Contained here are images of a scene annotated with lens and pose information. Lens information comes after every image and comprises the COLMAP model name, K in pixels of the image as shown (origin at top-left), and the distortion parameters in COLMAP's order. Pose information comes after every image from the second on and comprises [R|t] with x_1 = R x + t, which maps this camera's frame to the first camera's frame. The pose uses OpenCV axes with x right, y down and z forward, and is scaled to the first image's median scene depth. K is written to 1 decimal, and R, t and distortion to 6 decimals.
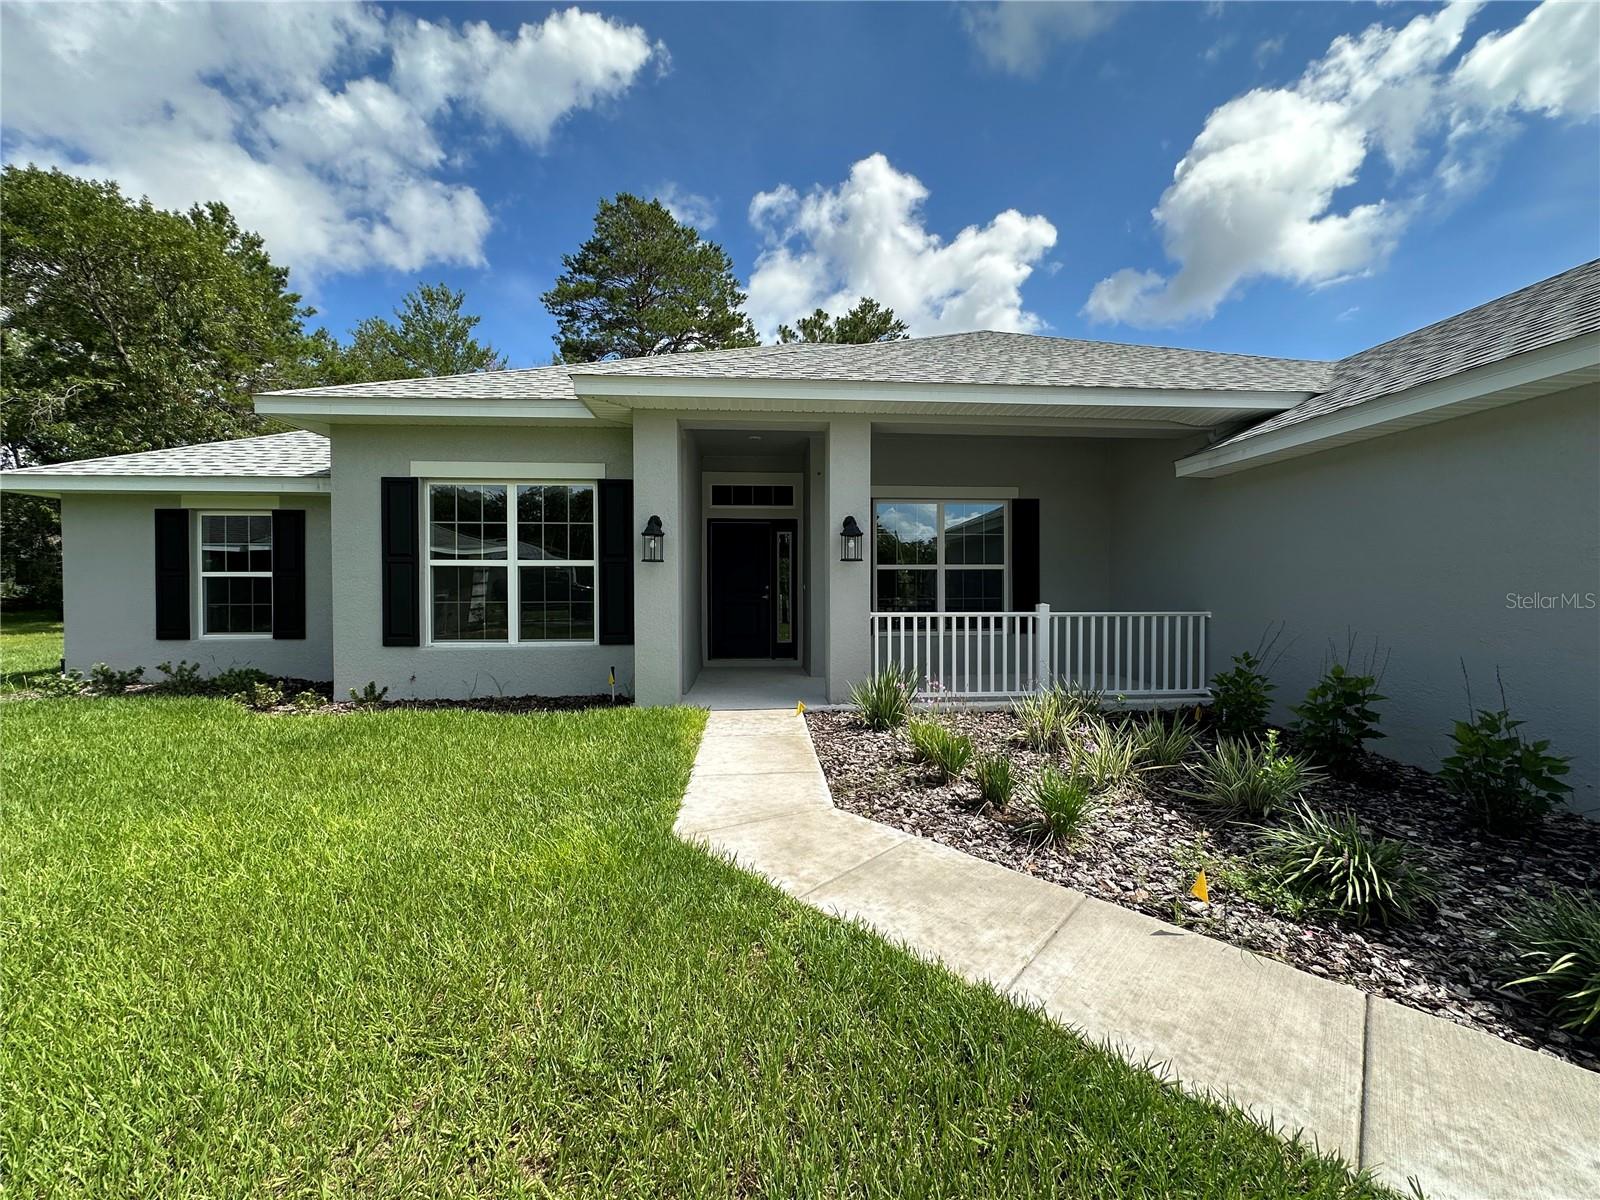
lens RADIAL K [[642.5, 0, 801.3], [0, 642.5, 598.1], [0, 0, 1]] dist [-0.003039, 0.000628]
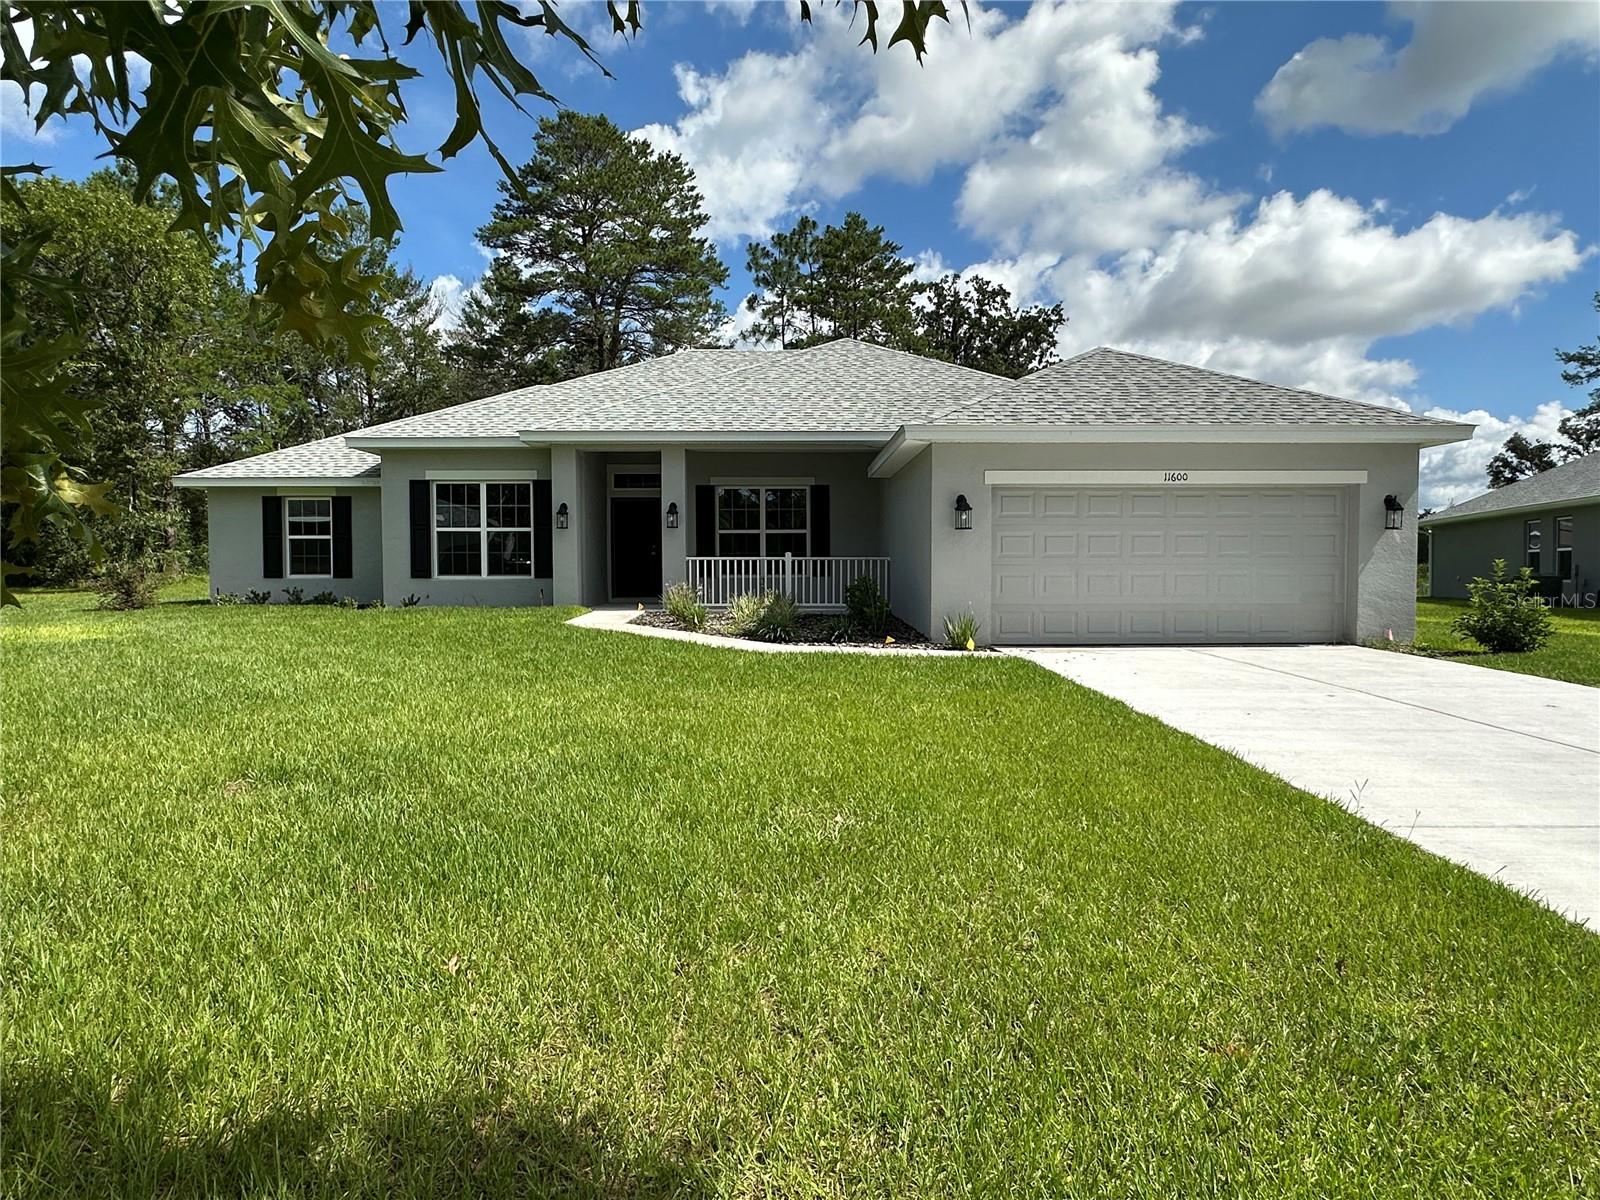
lens RADIAL K [[987.1, 0, 800.0], [0, 987.1, 600.0], [0, 0, 1]] dist [-0.001511, 0.000224]
pose [[0.998645, 0.002100, -0.052003, 0.498882], [-0.001176, 0.999841, 0.017802, 0.080632], [0.052032, -0.017717, 0.998488, -1.496054]]
